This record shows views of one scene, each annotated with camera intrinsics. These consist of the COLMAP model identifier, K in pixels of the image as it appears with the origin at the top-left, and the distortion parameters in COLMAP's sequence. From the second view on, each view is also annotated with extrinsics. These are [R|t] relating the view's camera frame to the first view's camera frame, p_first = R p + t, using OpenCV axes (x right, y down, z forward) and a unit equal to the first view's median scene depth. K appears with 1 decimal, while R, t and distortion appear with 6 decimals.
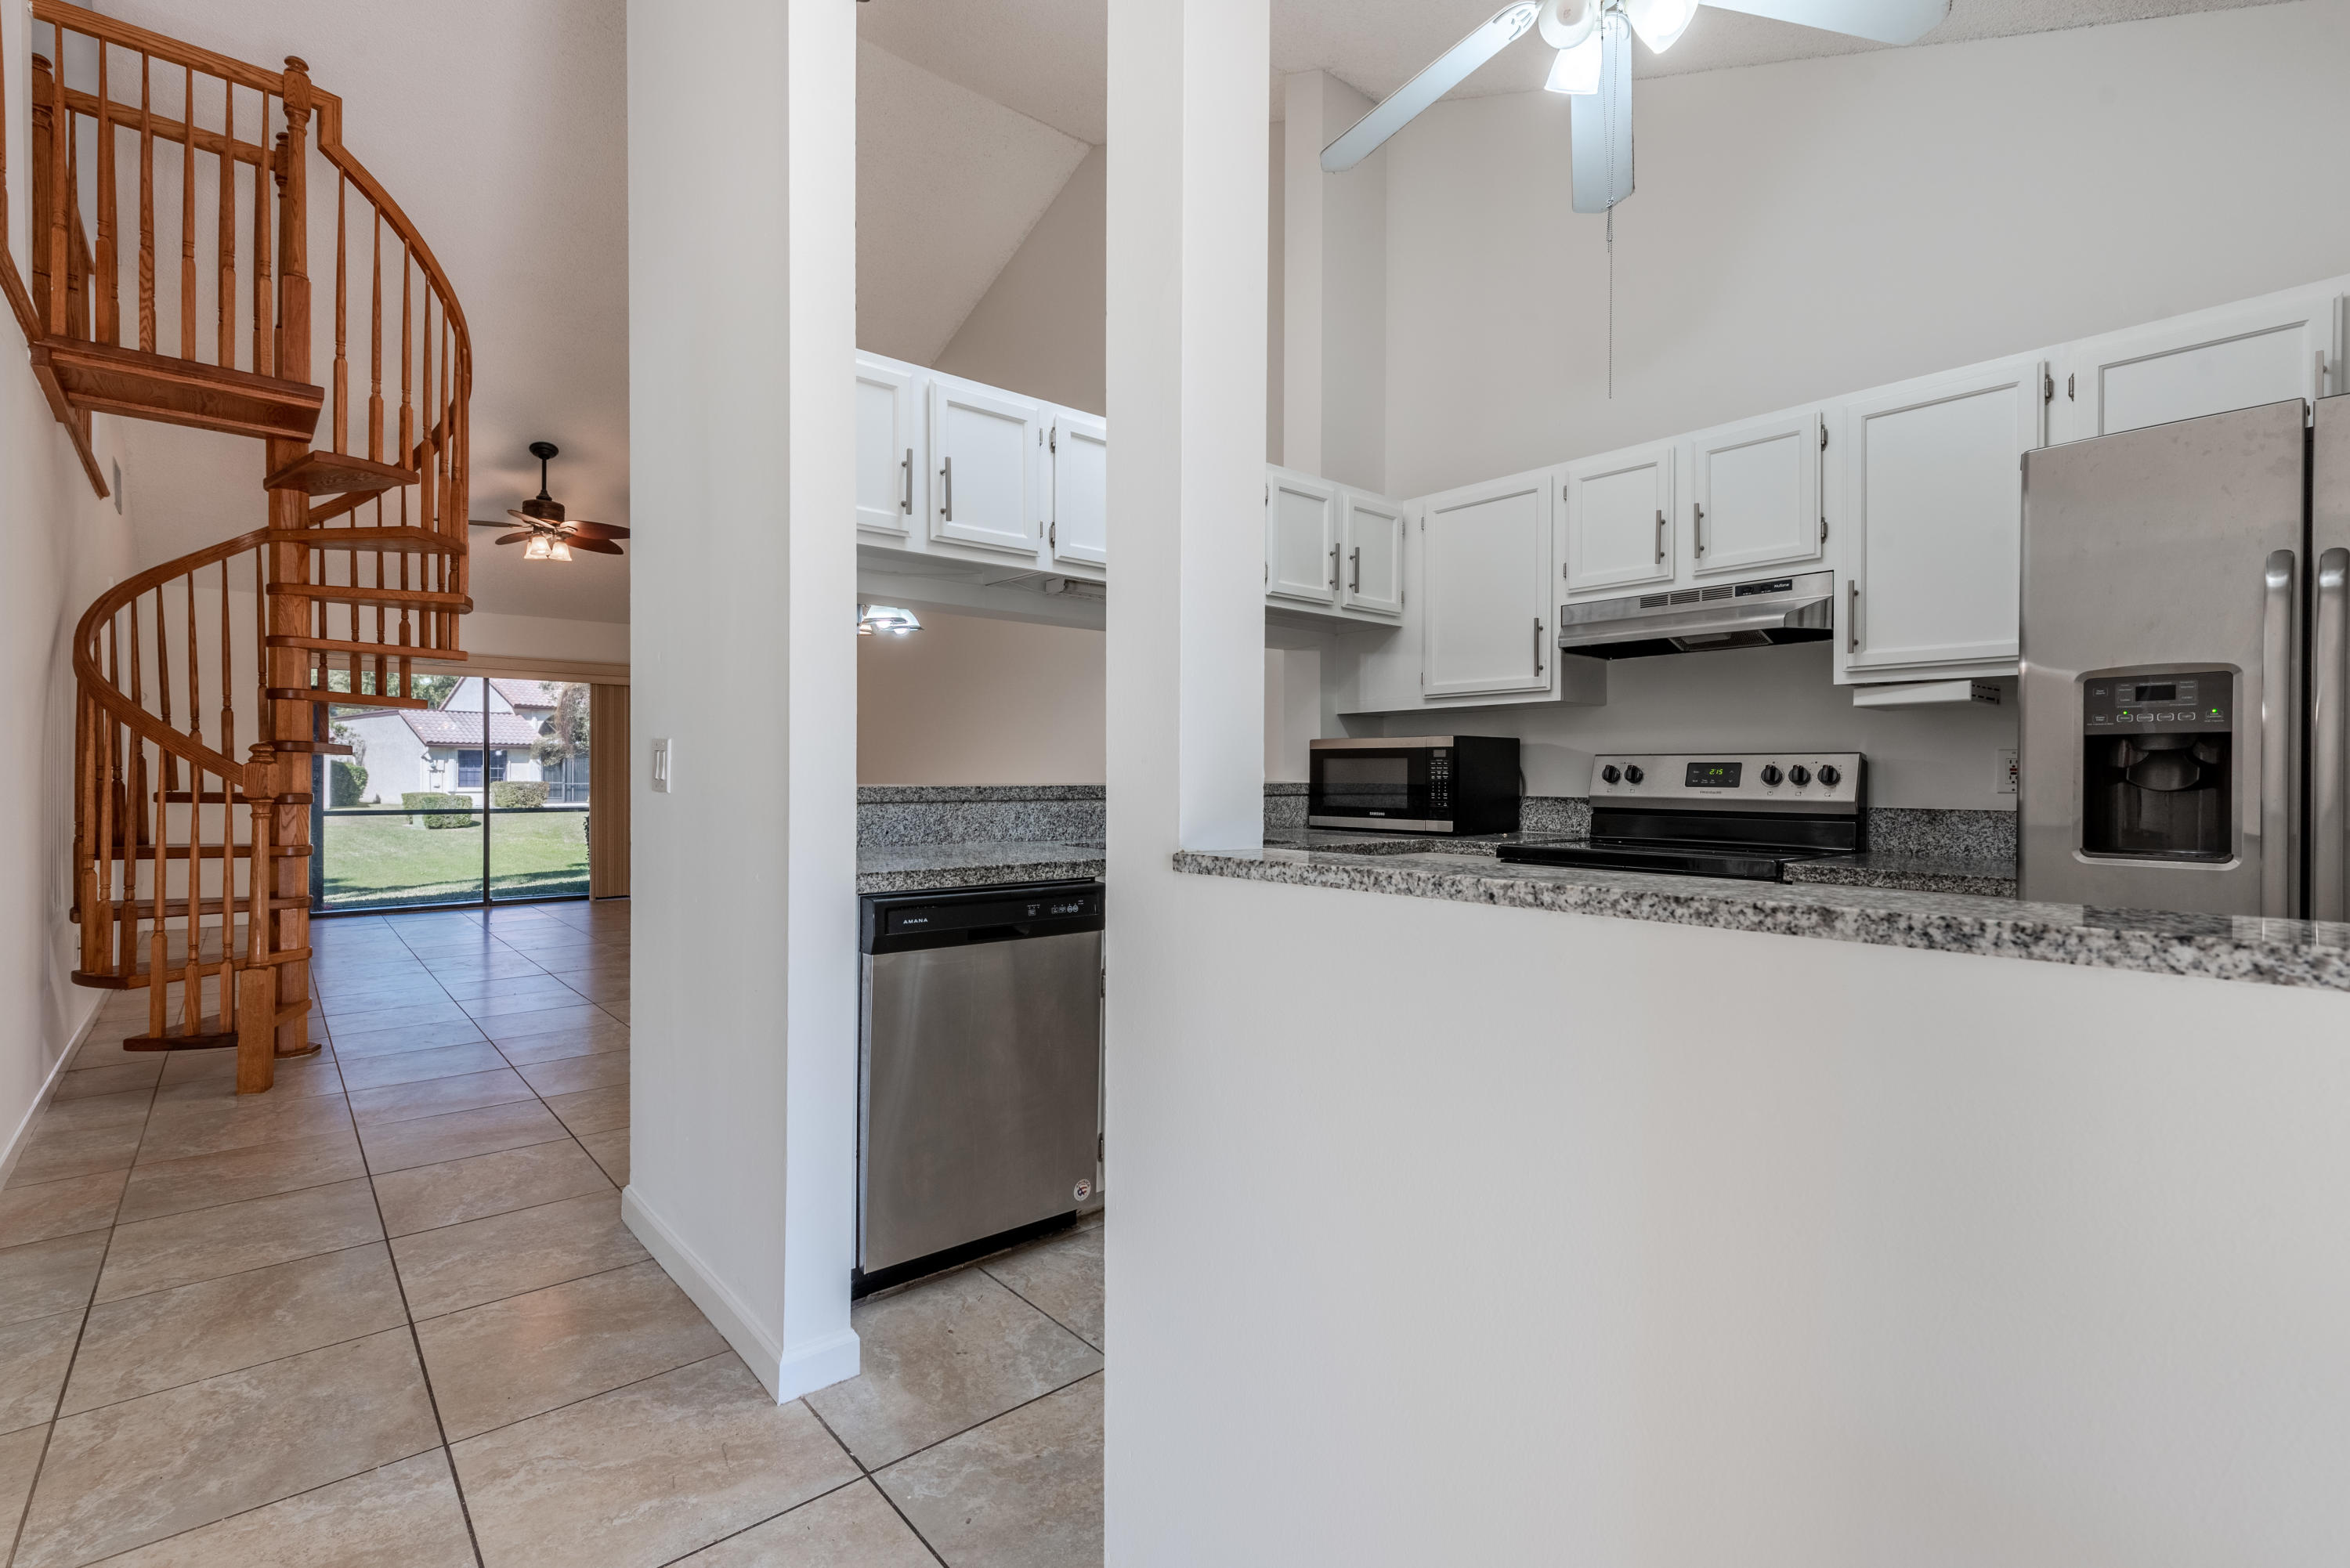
lens RADIAL K [[1085.9, 0, 1105.4], [0, 1085.9, 787.6], [0, 0, 1]] dist [0.014466, -0.004947]
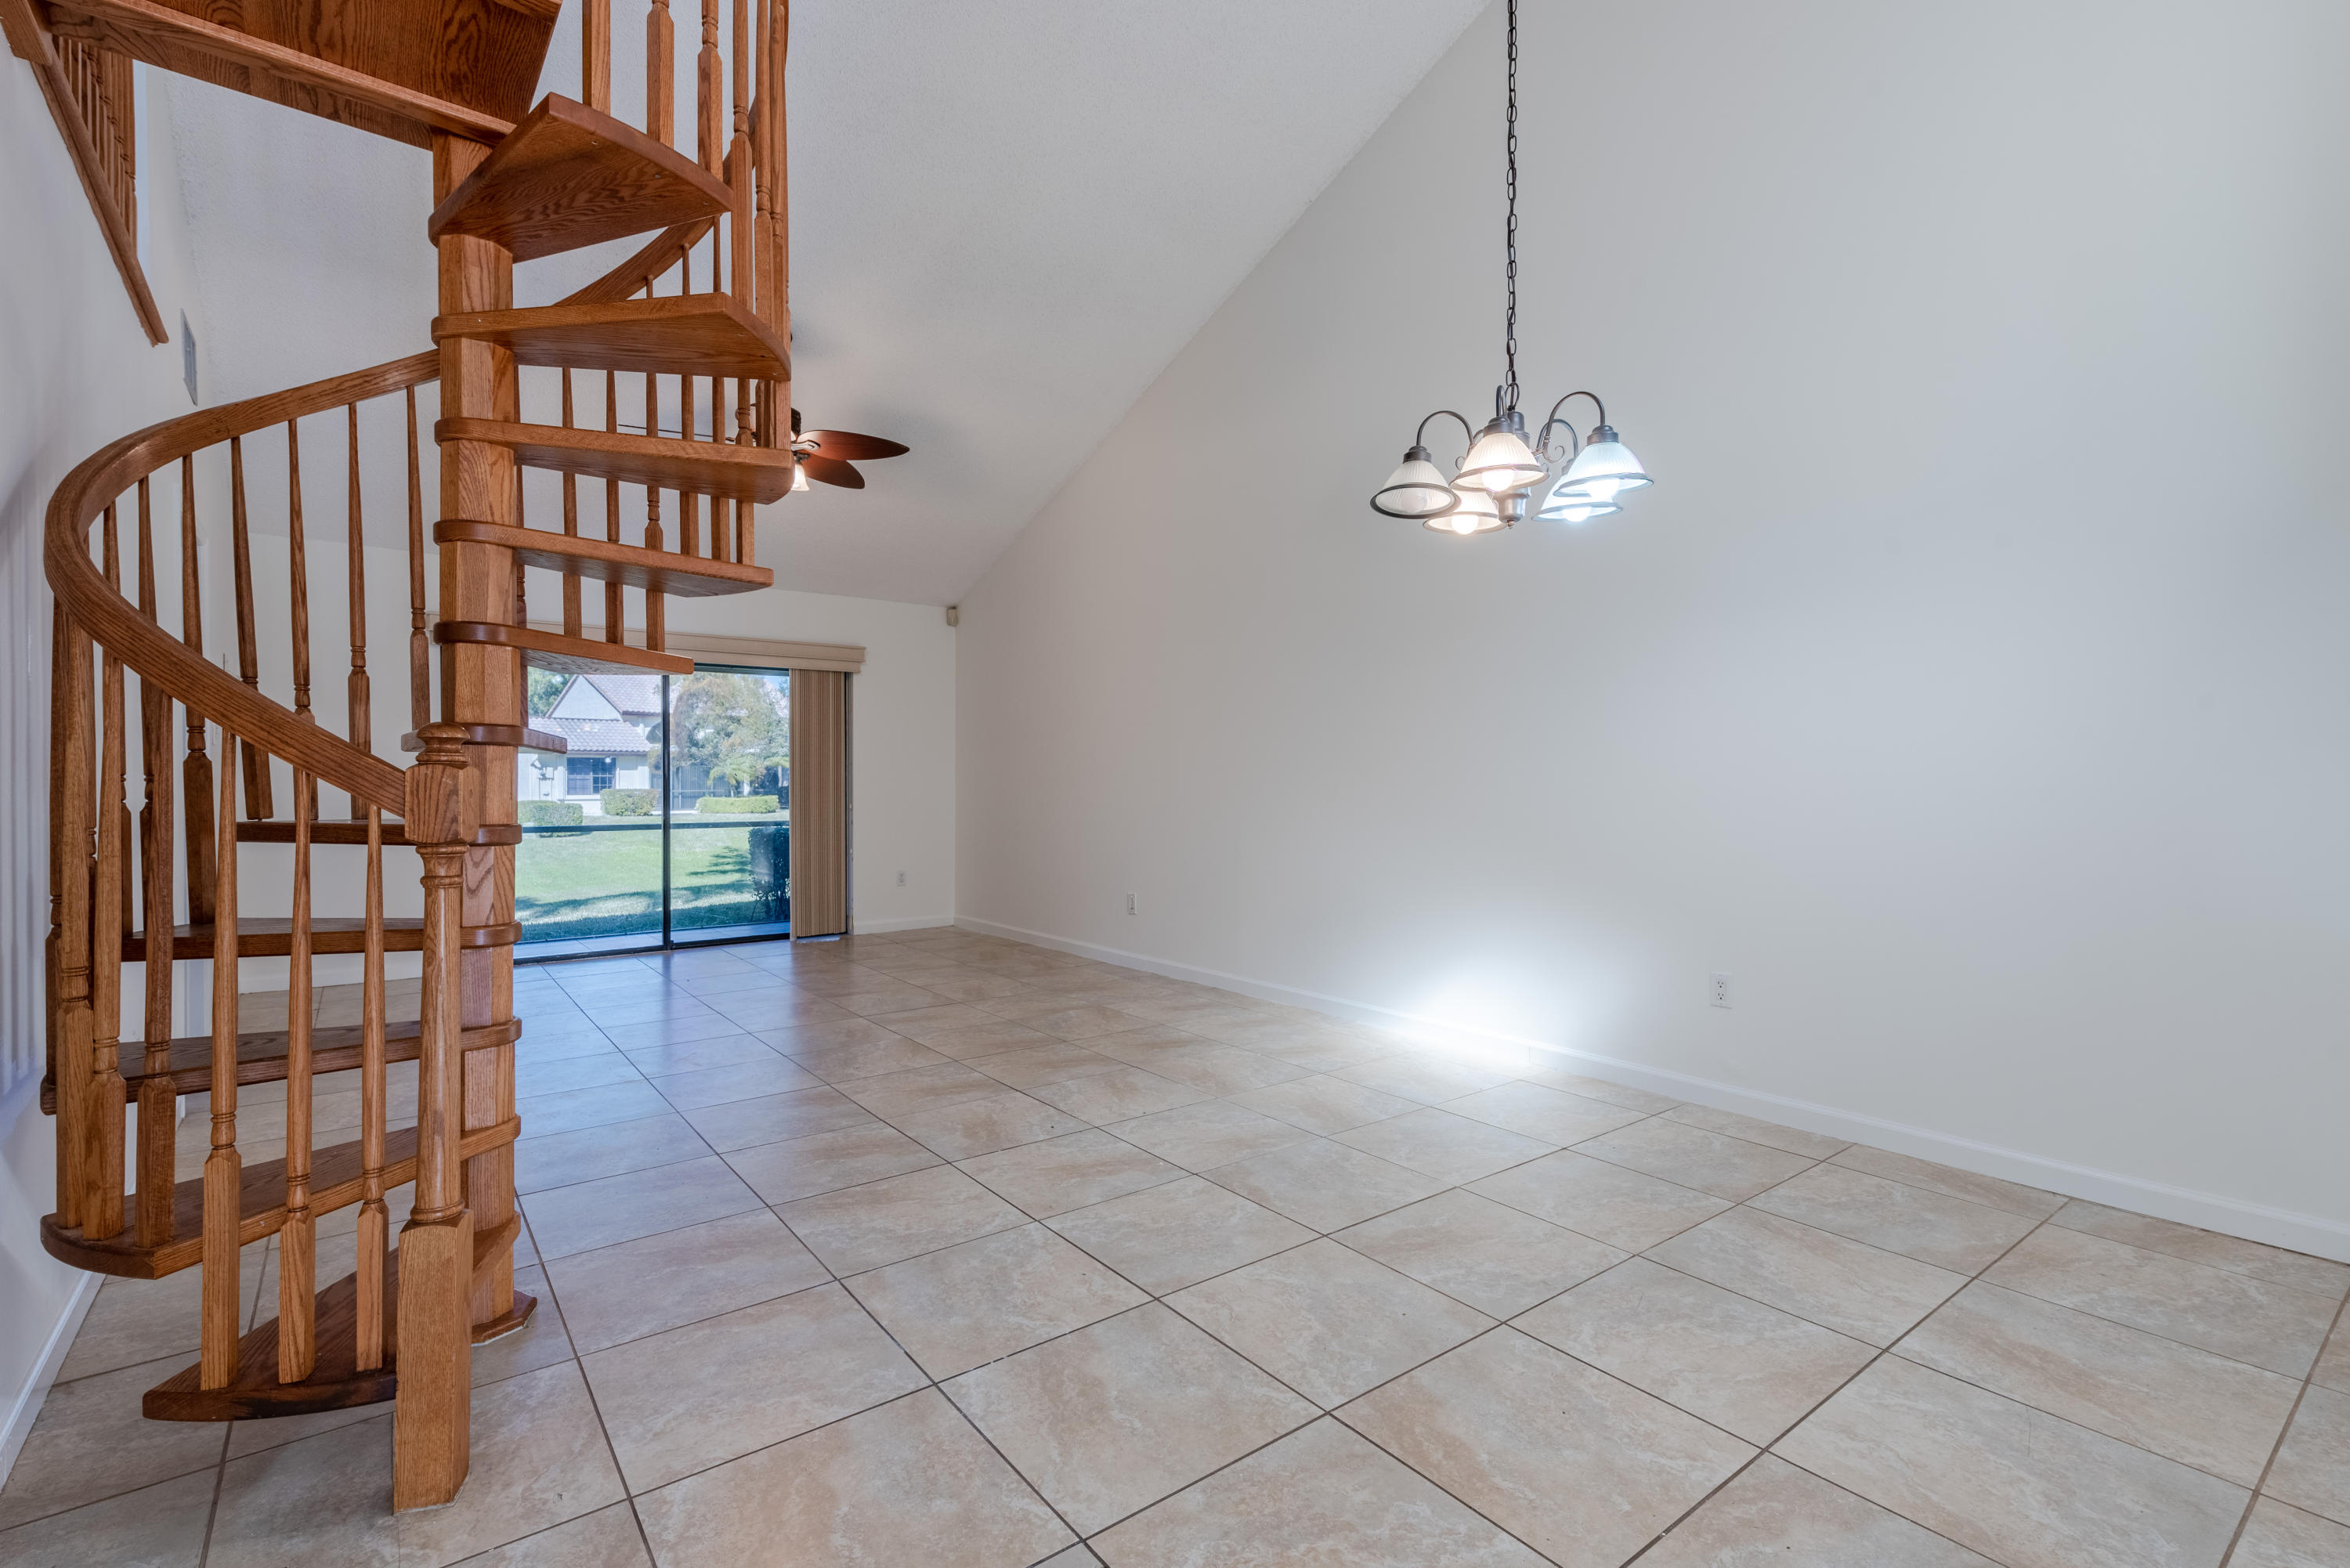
lens RADIAL K [[1085.9, 0, 1171.2], [0, 1085.9, 772.9], [0, 0, 1]] dist [0.014466, -0.004947]
pose [[0.999636, -0.011895, -0.024195, -0.403226], [0.011560, 0.999836, -0.013964, -0.007013], [0.024357, 0.013679, 0.999610, 0.486746]]
